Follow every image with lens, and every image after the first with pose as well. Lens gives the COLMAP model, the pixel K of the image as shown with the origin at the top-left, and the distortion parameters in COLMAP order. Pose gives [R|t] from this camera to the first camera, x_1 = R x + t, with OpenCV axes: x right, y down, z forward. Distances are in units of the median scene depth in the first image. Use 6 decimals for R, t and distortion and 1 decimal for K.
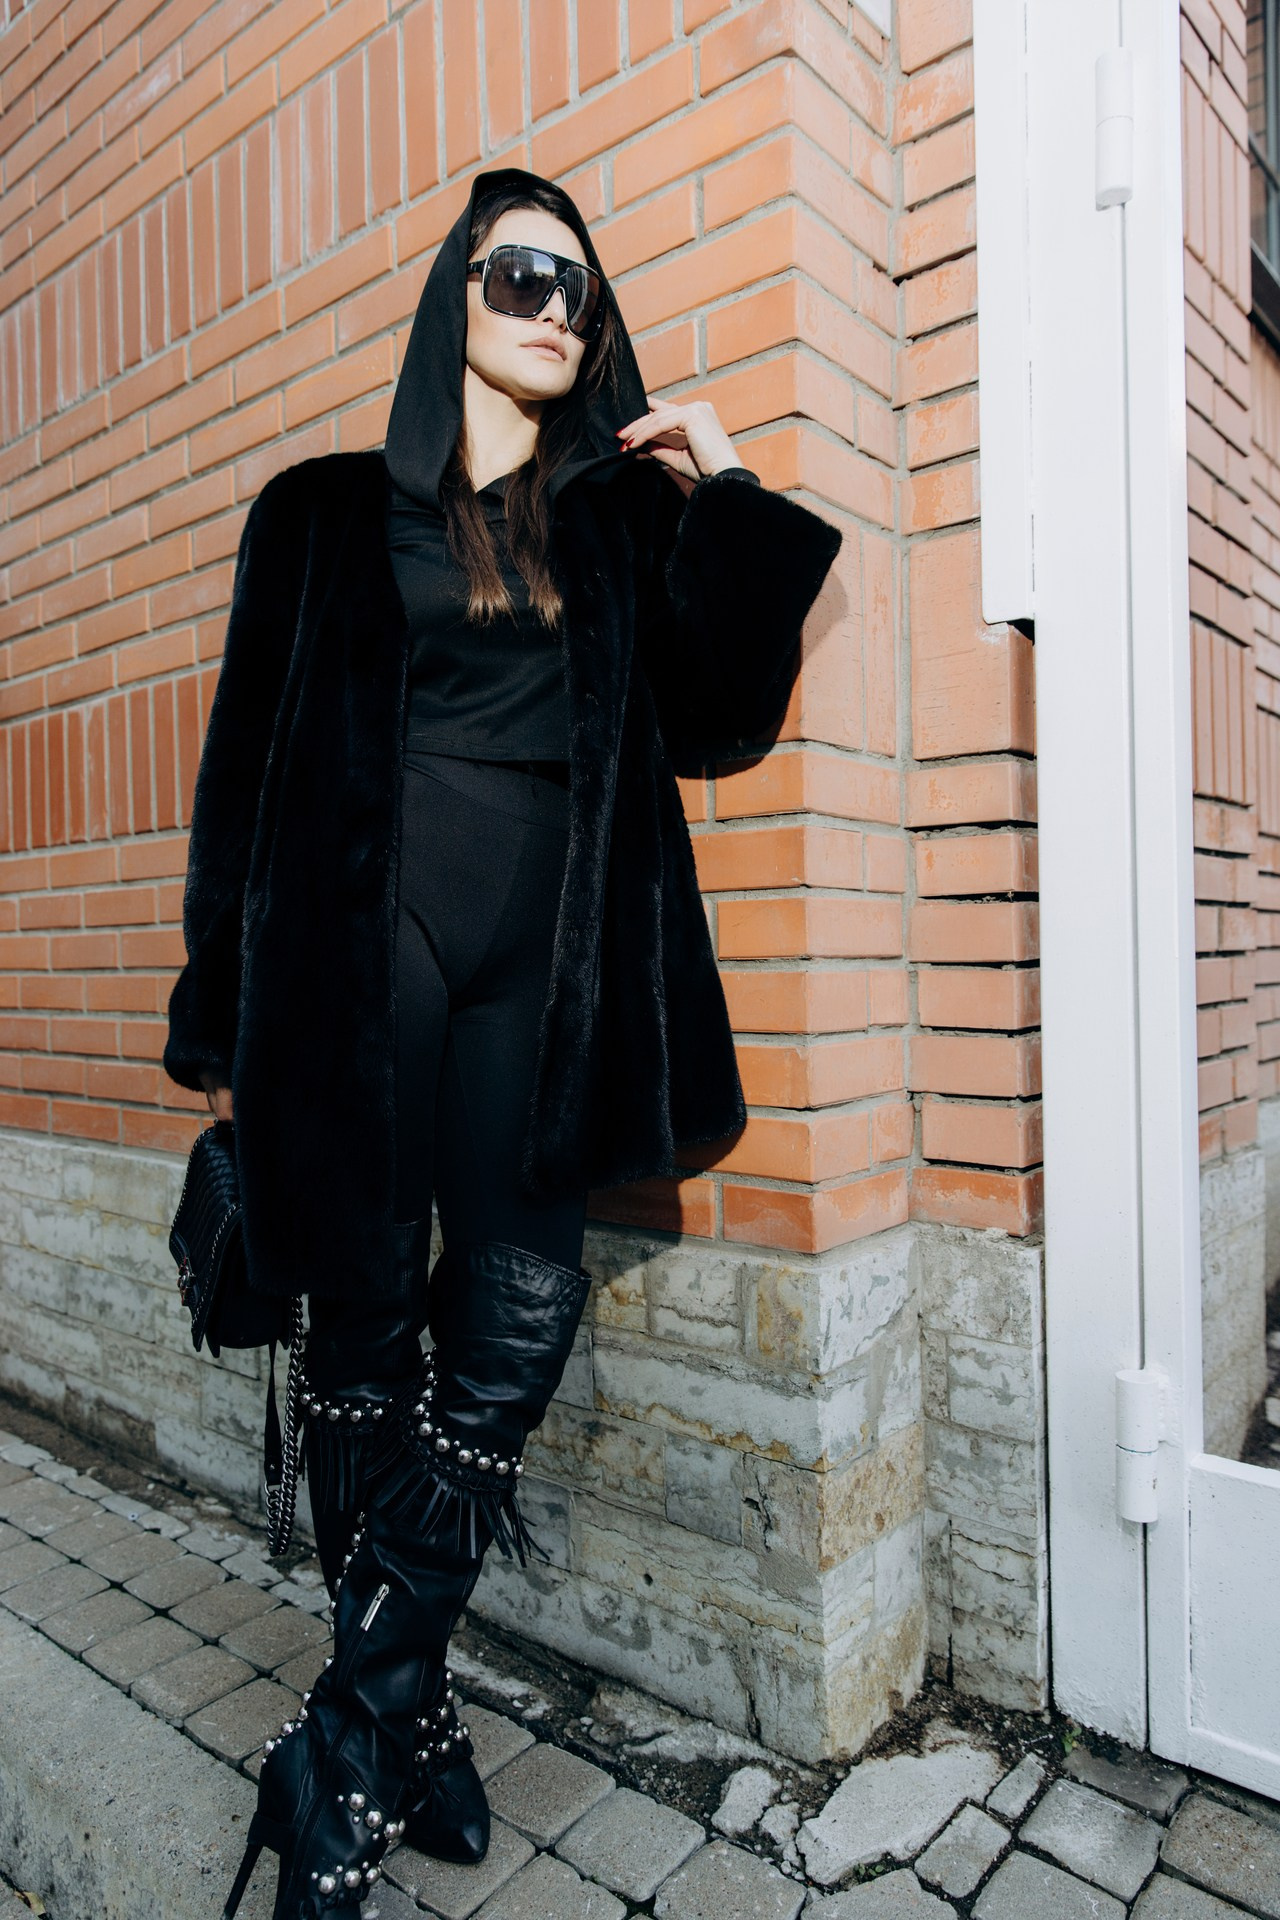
lens RADIAL K [[1288.7, 0, 633.8], [0, 1288.7, 919.4], [0, 0, 1]] dist [-0.000421, 0.013218]
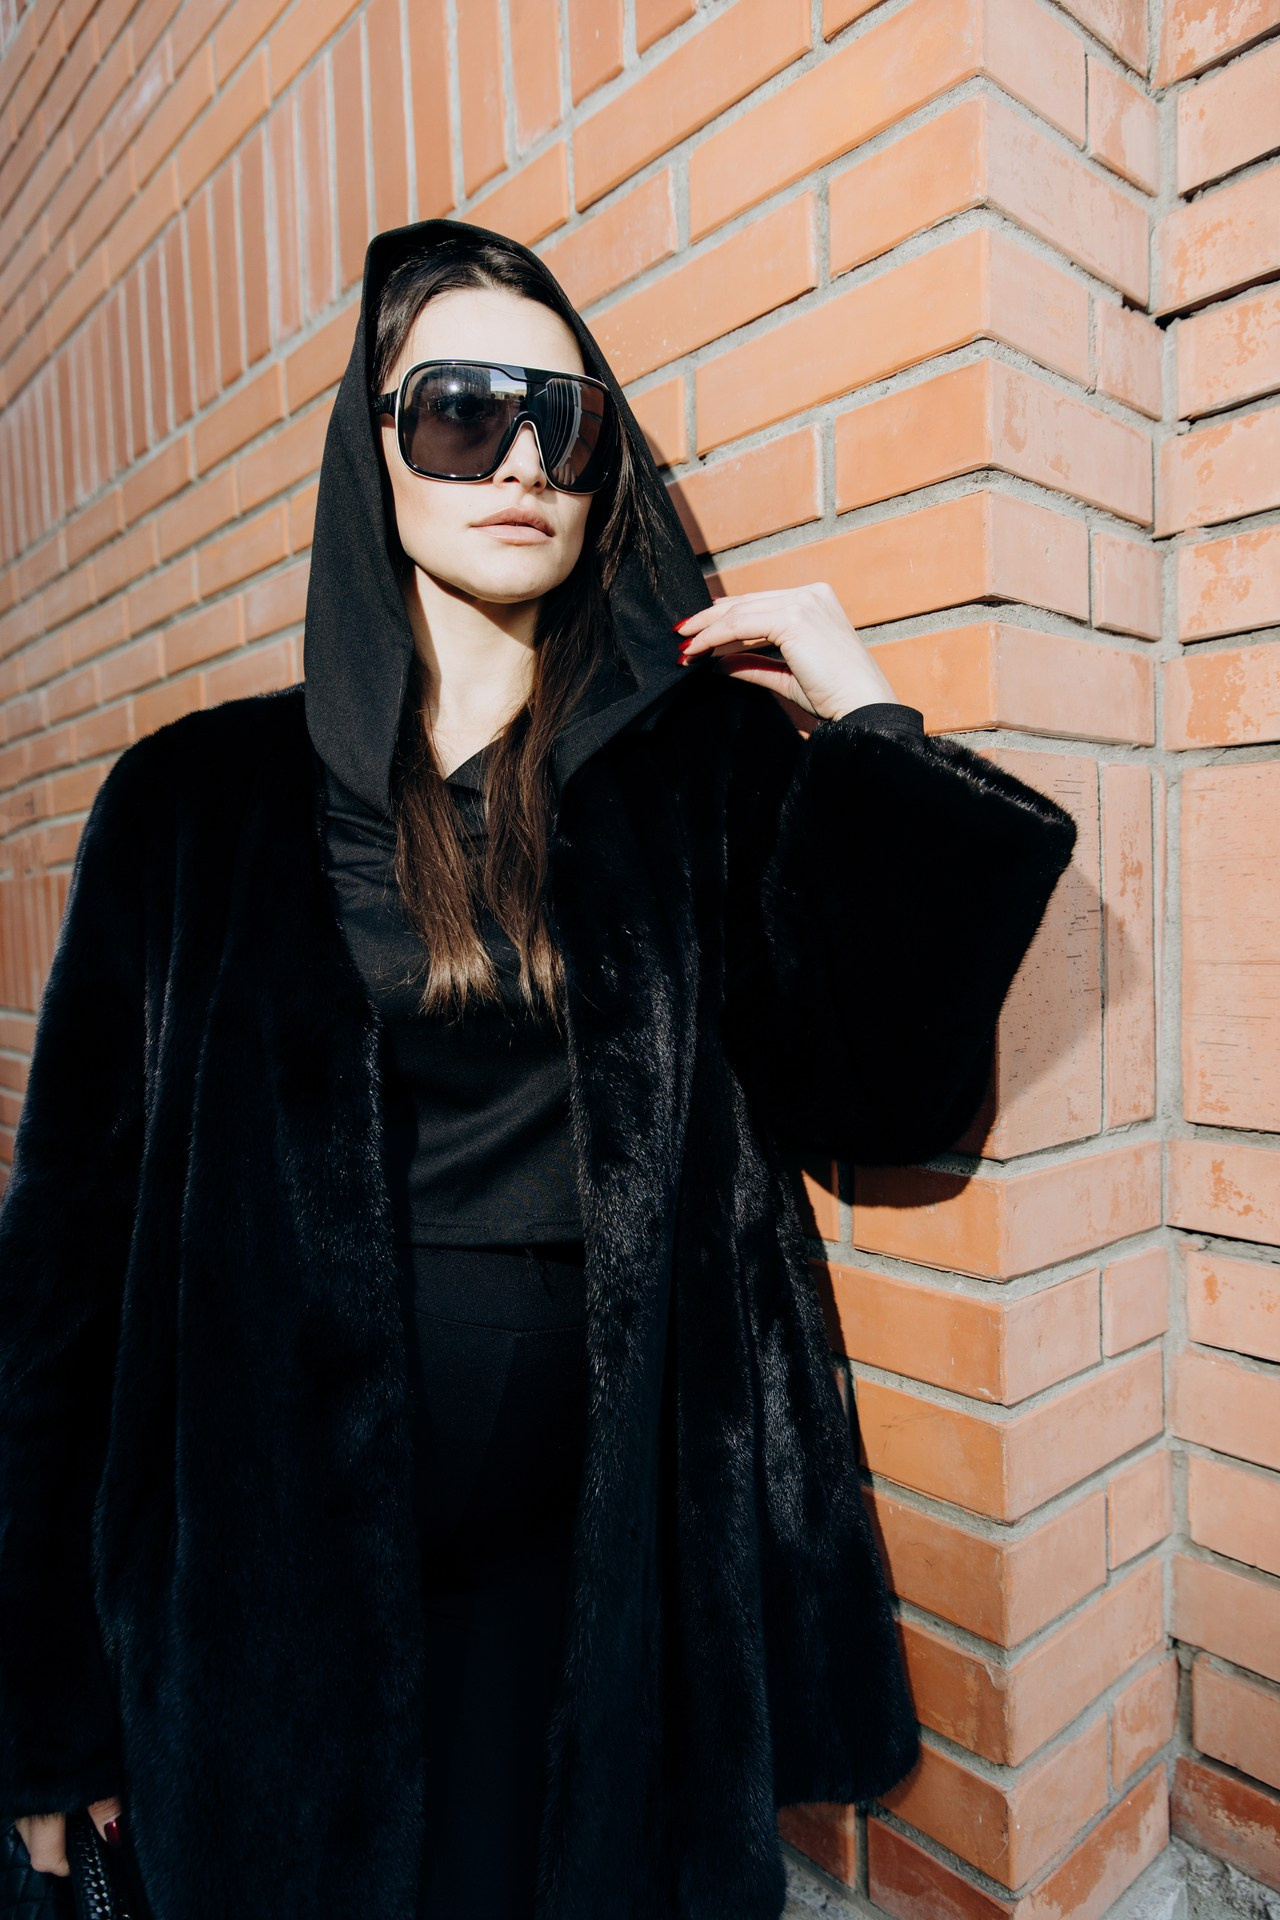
lens RADIAL K [[1288.7, 0, 636.4], [0, 1288.7, 966.2], [0, 0, 1]] dist [-0.000421, 0.013218]
pose [[0.989615, -0.005136, -0.143653, 0.046946], [0.013301, 0.998346, 0.055937, -0.234423], [0.143128, -0.057267, 0.988046, 0.357120]]
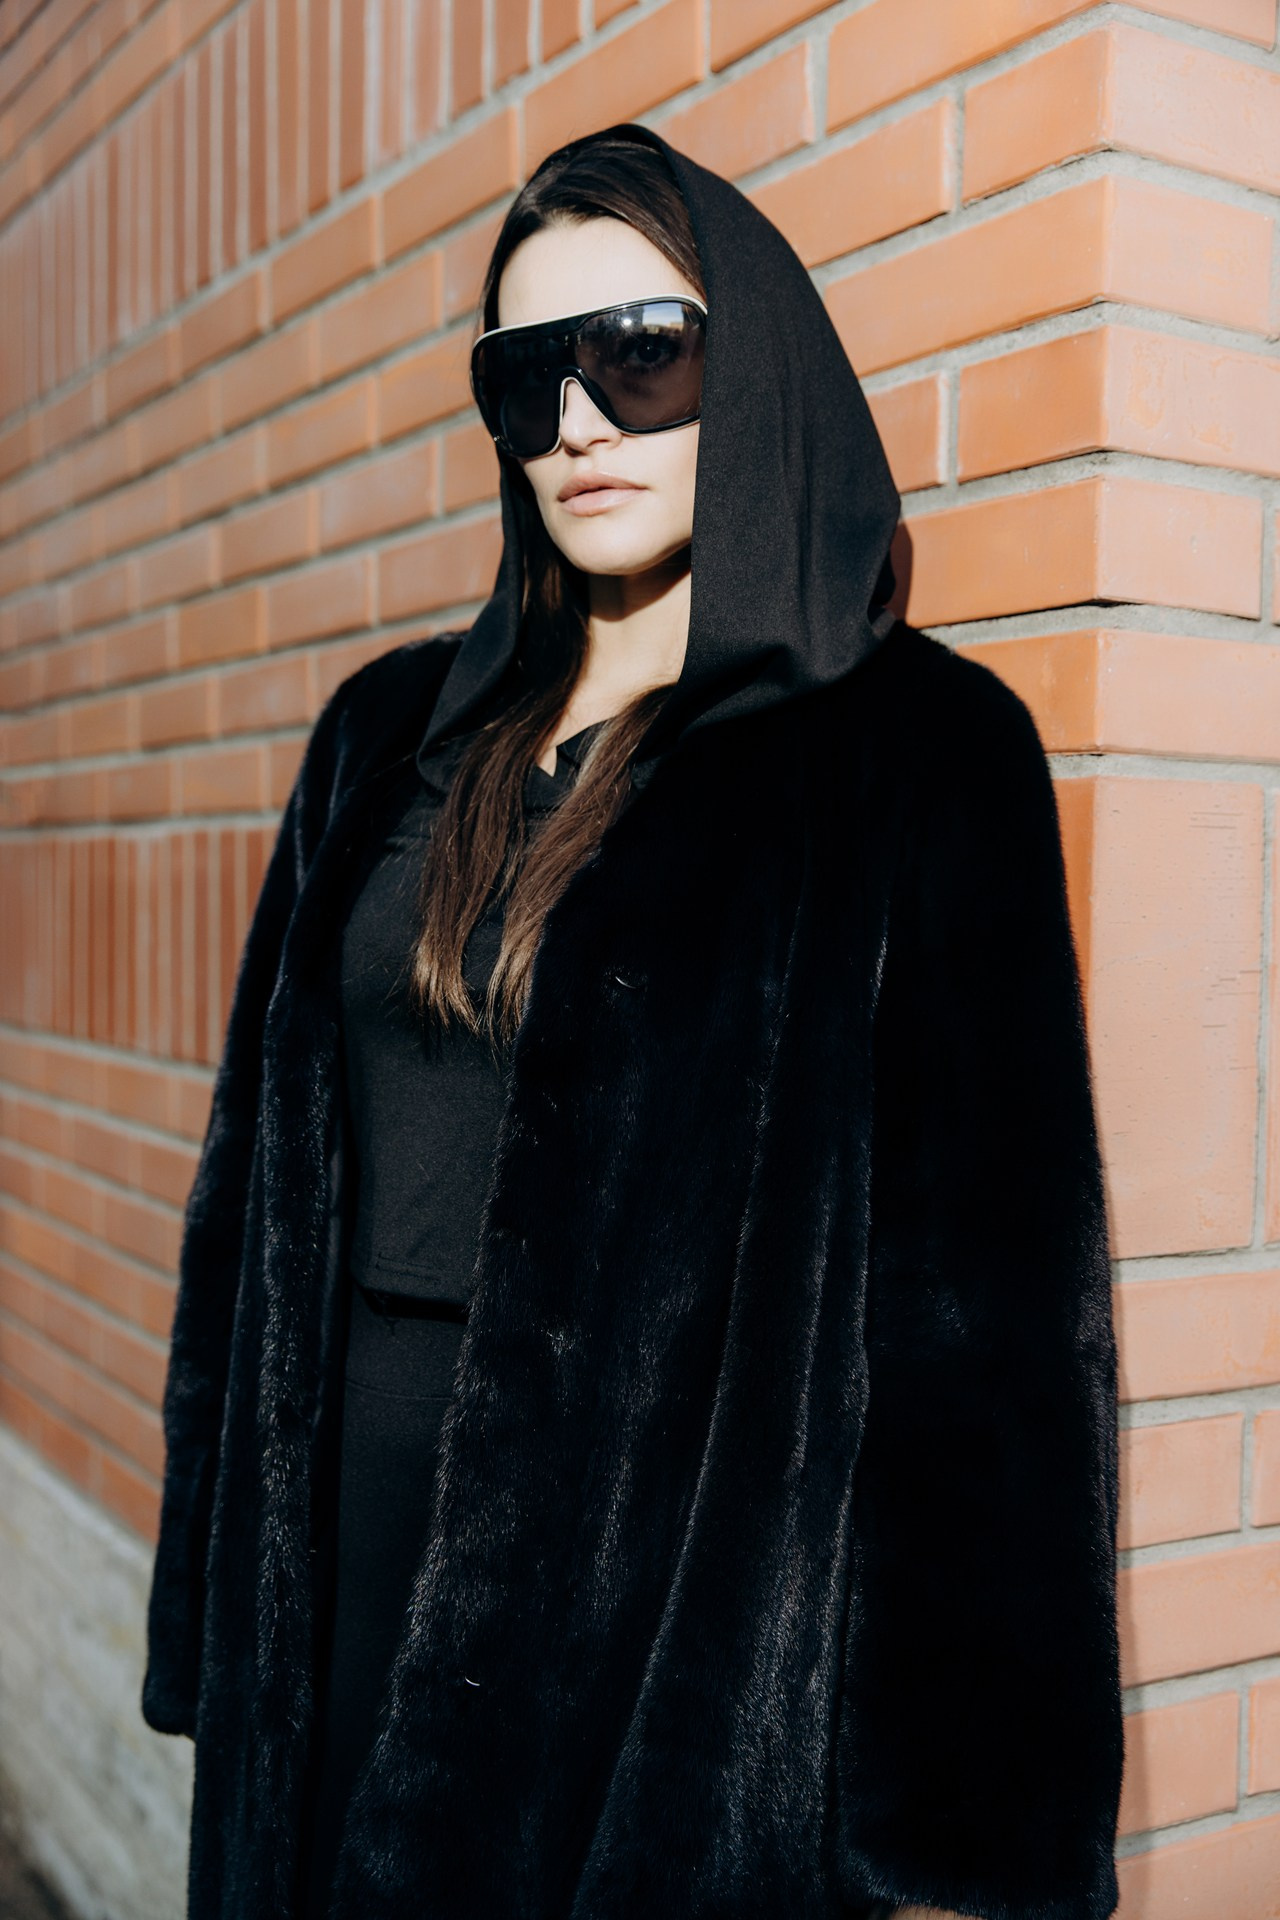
lens RADIAL K [[2175.8, 0, 645.8], [0, 2175.8, 960.4], [0, 0, 1]] dist [0.031821, 0.000000]
pose [[0.952092, 0.041777, -0.302945, 0.195088], [-0.031039, 0.998710, 0.040178, -0.252903], [0.304233, -0.028850, 0.952161, 0.135997]]
